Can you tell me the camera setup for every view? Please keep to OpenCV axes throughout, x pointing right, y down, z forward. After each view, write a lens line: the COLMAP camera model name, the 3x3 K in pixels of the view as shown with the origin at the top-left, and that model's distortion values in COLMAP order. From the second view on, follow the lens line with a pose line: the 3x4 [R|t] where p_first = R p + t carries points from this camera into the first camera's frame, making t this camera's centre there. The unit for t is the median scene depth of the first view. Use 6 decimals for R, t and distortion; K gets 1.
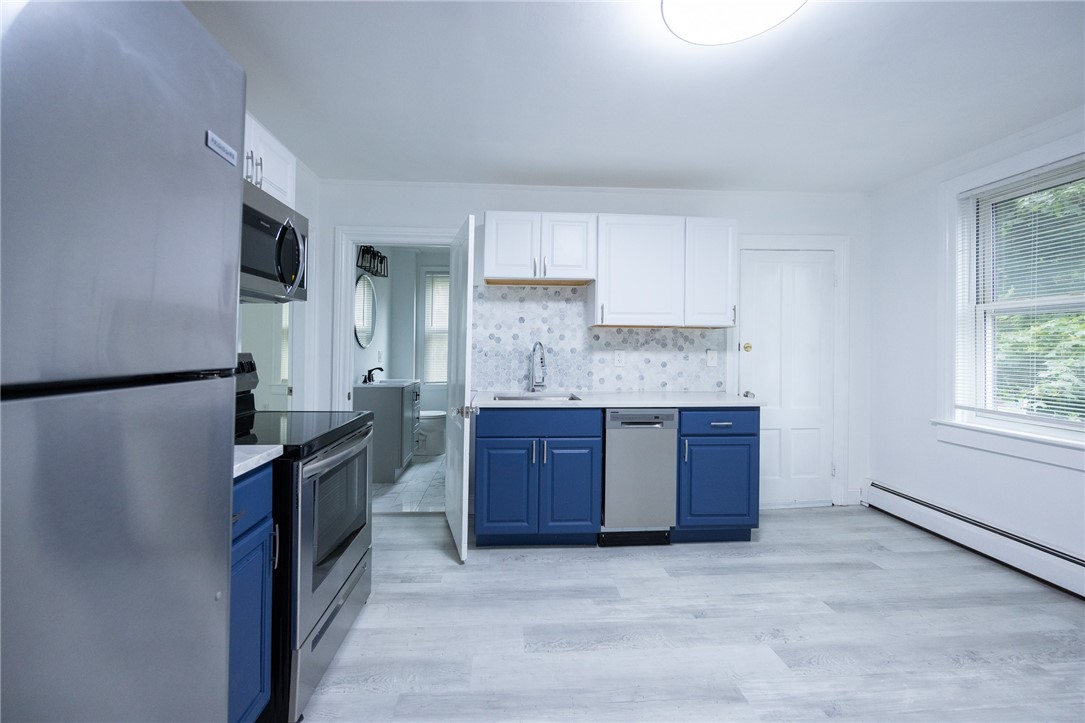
lens RADIAL K [[421.8, 0, 525.5], [0, 421.8, 345.1], [0, 0, 1]] dist [0.000862, -0.000047]
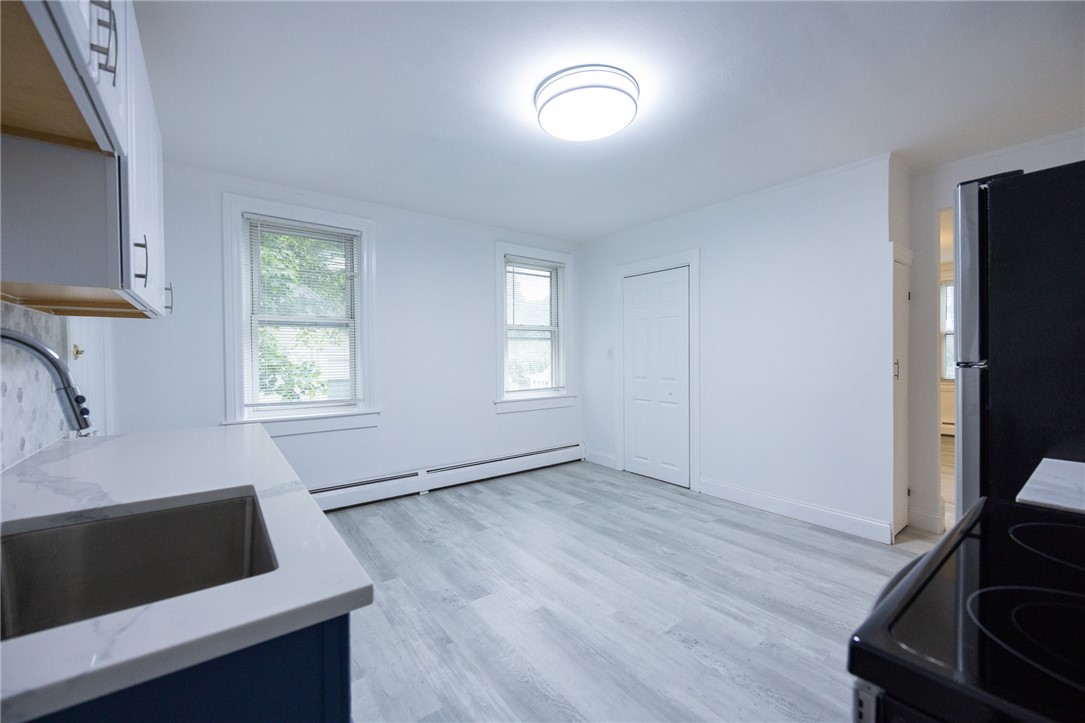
lens RADIAL K [[440.9, 0, 542.5], [0, 440.9, 361.5], [0, 0, 1]] dist [0.001486, 0.000619]
pose [[-0.556604, -0.016559, 0.830613, -0.337883], [-0.000797, 0.999812, 0.019399, 0.006607], [-0.830777, 0.010136, -0.556513, 0.918506]]
